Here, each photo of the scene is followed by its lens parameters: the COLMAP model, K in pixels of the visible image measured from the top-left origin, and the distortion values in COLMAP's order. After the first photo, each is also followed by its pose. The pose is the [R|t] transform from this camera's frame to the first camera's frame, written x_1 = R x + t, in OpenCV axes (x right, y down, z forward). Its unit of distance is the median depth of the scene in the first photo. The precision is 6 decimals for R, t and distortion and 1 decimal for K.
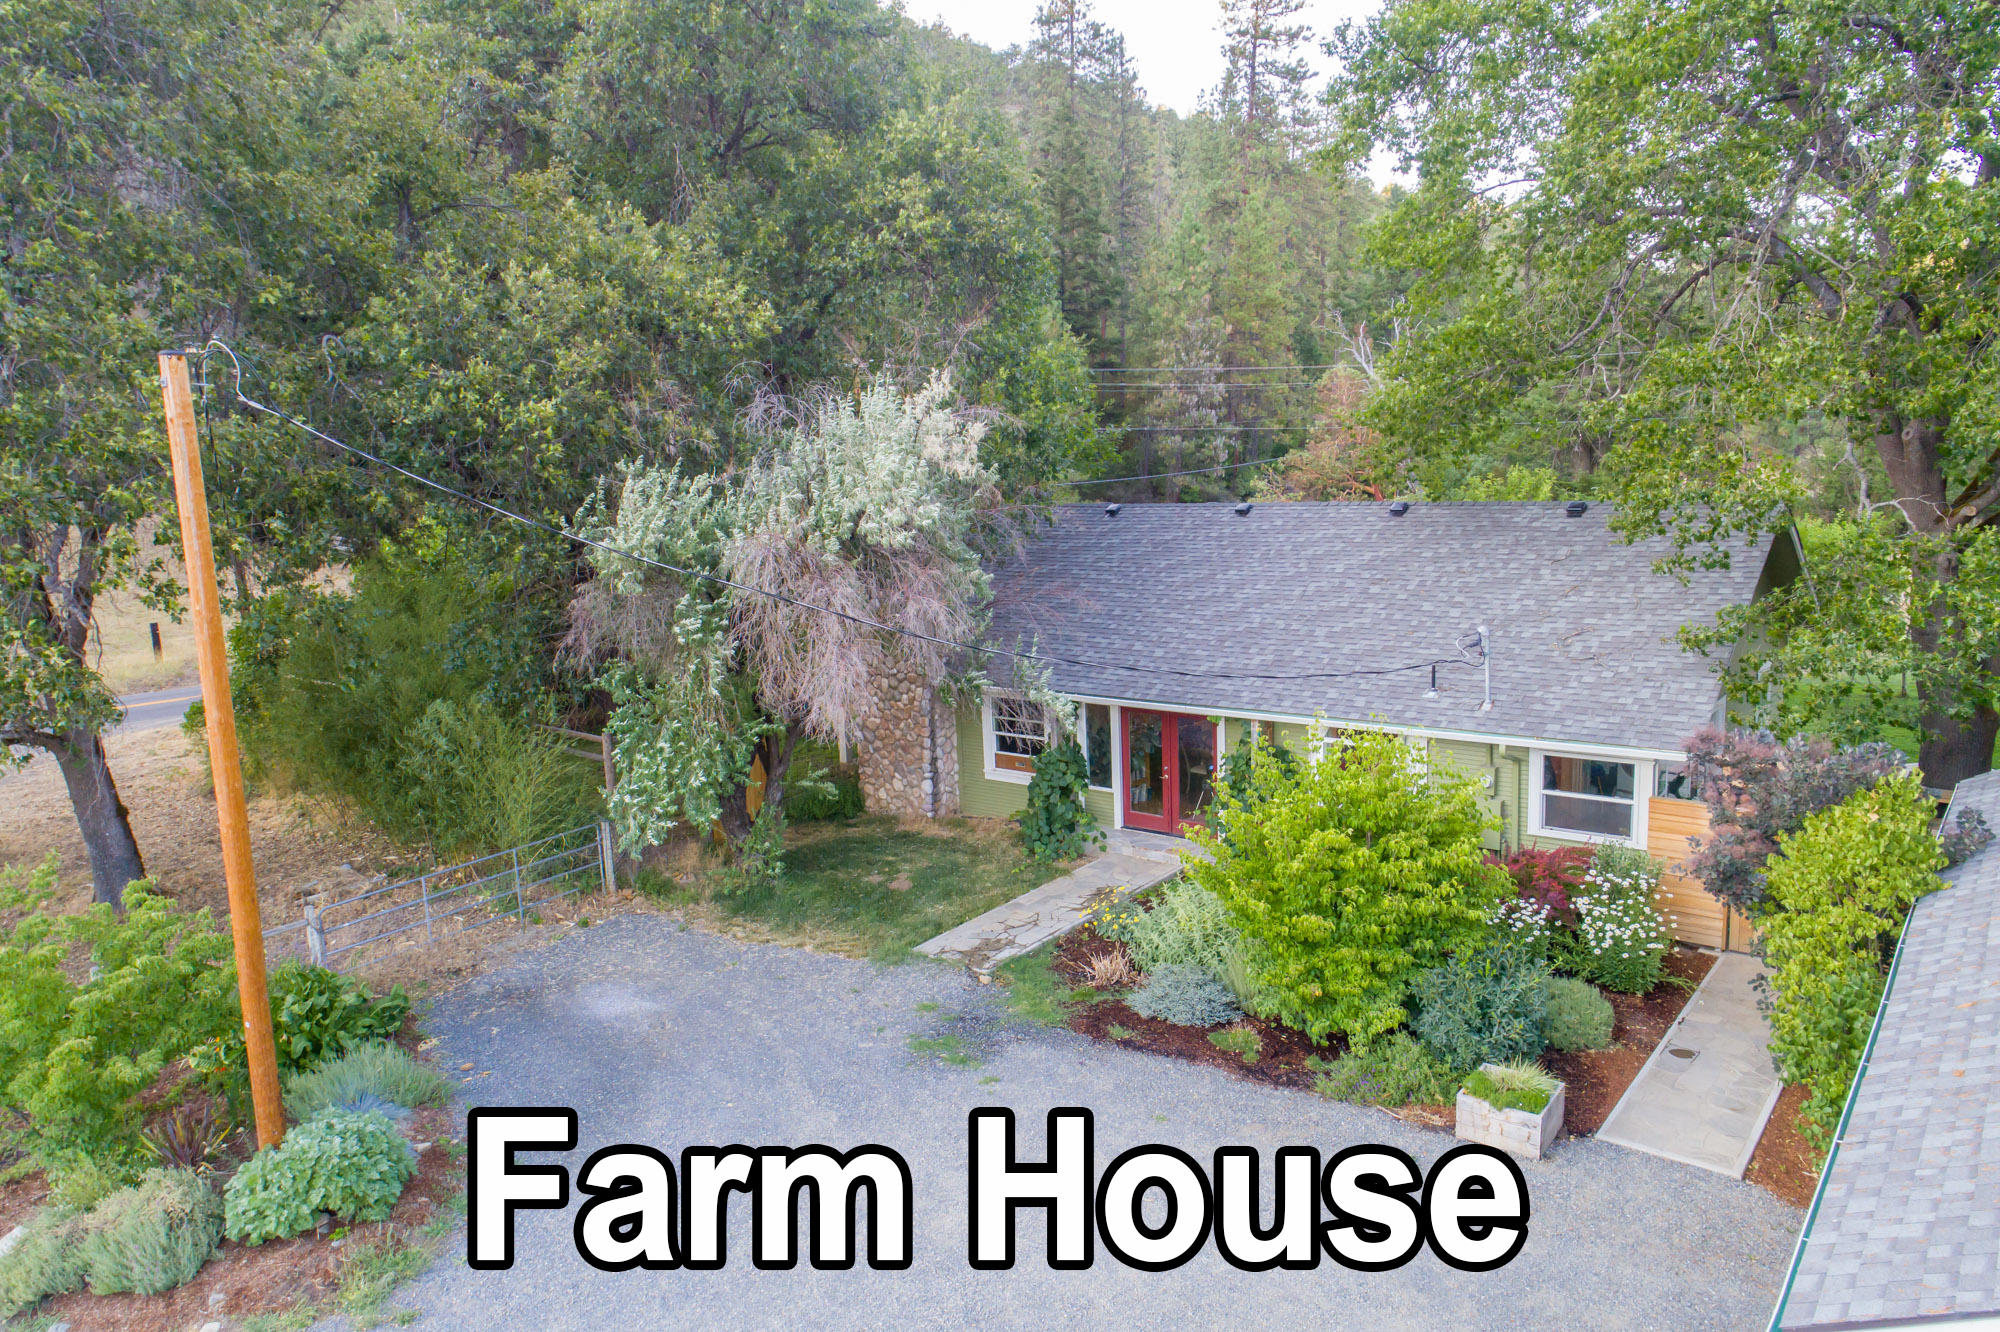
lens RADIAL K [[1353.3, 0, 1000.0], [0, 1353.3, 666.0], [0, 0, 1]] dist [-0.000044, 0.003607]
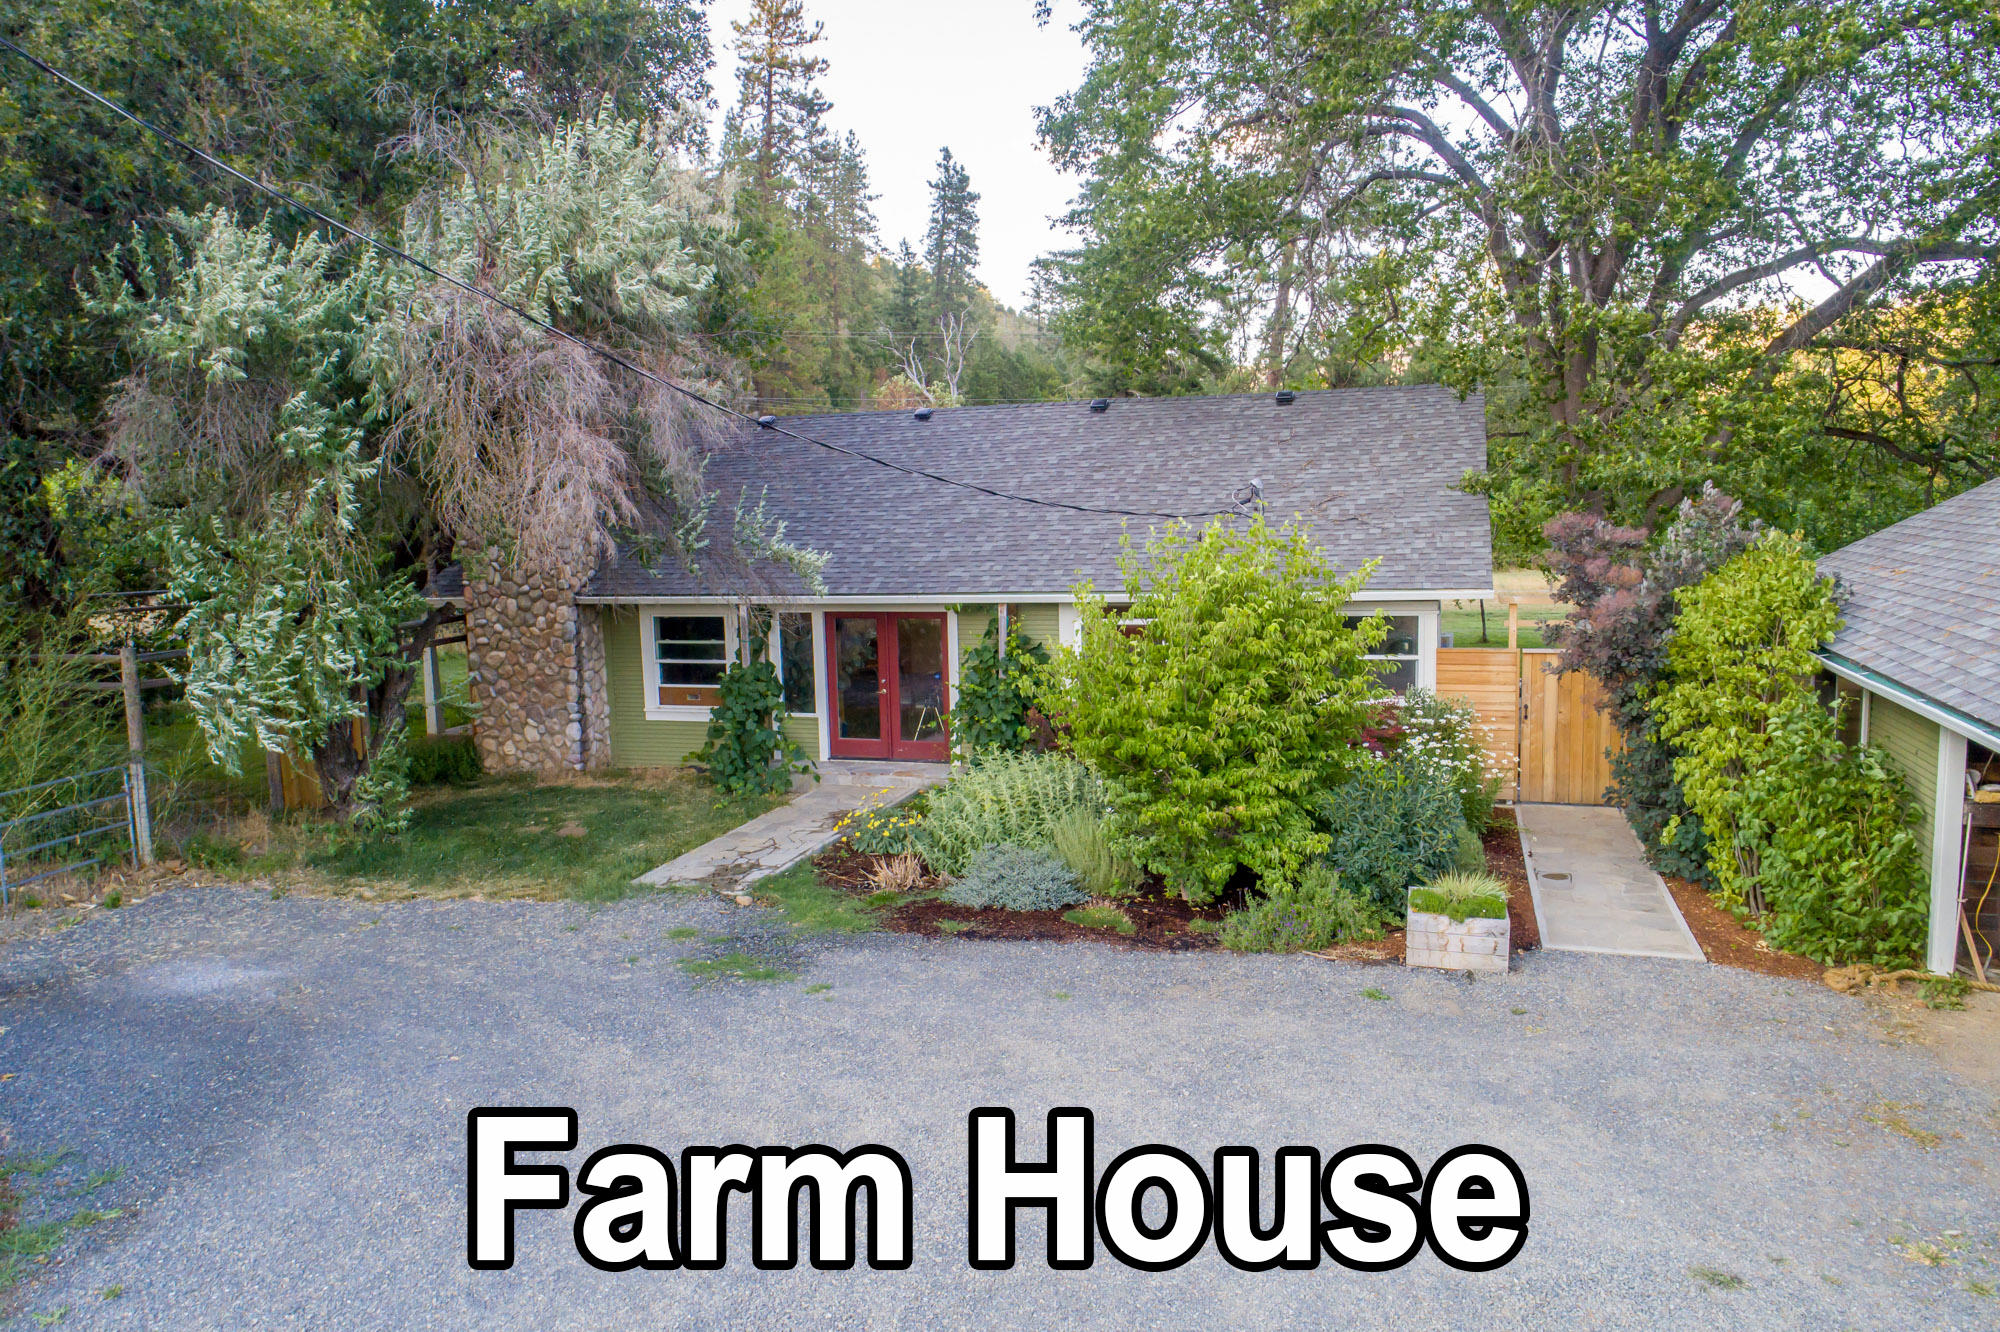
lens RADIAL K [[1399.1, 0, 1000.0], [0, 1399.1, 666.0], [0, 0, 1]] dist [0.006247, 0.001355]
pose [[0.936651, -0.028195, 0.349128, -0.112356], [0.046781, 0.997895, -0.044917, 0.105858], [-0.347127, 0.058405, 0.935998, 0.146092]]
